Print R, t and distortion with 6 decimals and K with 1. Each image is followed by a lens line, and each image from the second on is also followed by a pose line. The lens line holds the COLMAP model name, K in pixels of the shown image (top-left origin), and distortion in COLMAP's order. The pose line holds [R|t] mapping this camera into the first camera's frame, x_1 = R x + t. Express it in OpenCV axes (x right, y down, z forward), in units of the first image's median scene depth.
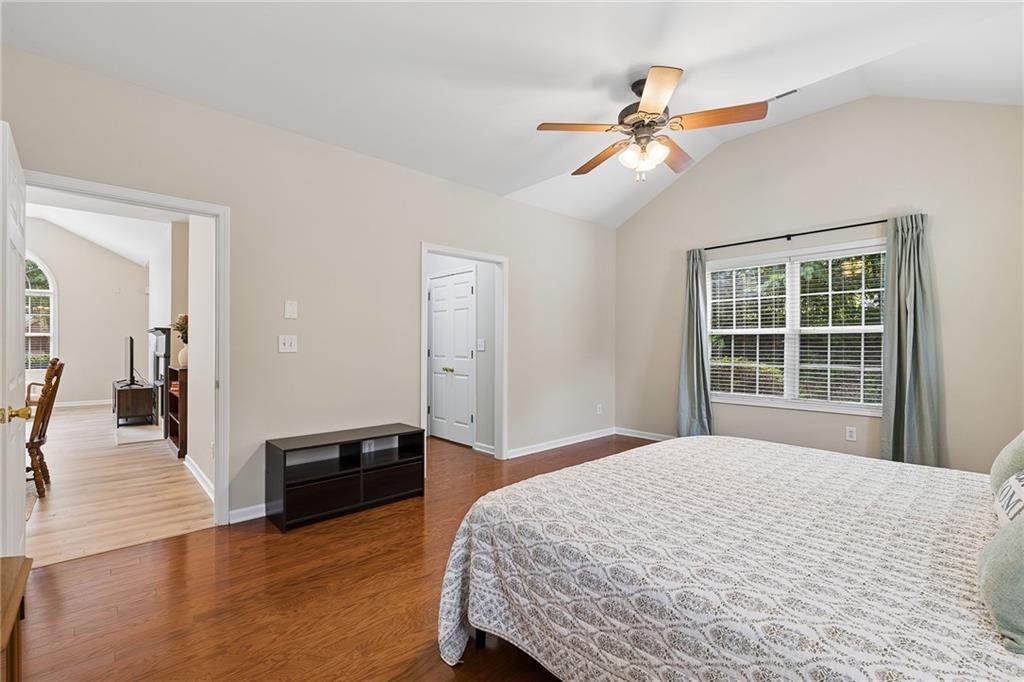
lens RADIAL K [[447.3, 0, 514.5], [0, 447.3, 338.9], [0, 0, 1]] dist [-0.008960, -0.000789]
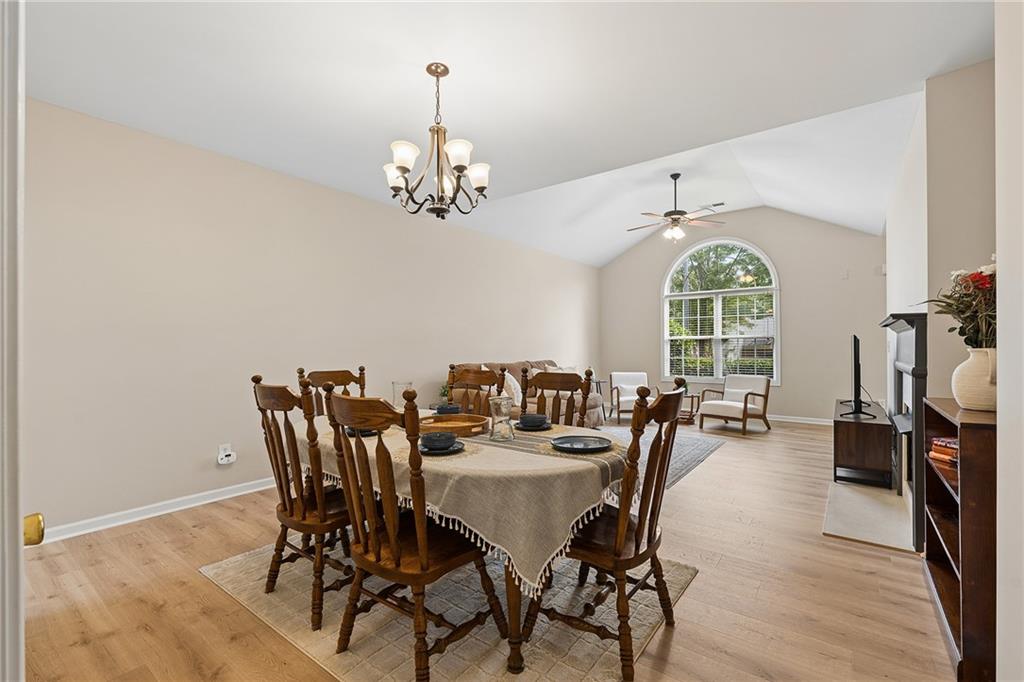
lens RADIAL K [[447.3, 0, 513.7], [0, 447.3, 340.2], [0, 0, 1]] dist [-0.008960, -0.000789]
pose [[0.172663, -0.009112, -0.984939, -0.351549], [0.003870, 0.999956, -0.008573, 0.004731], [0.984973, -0.002331, 0.172690, 0.444197]]
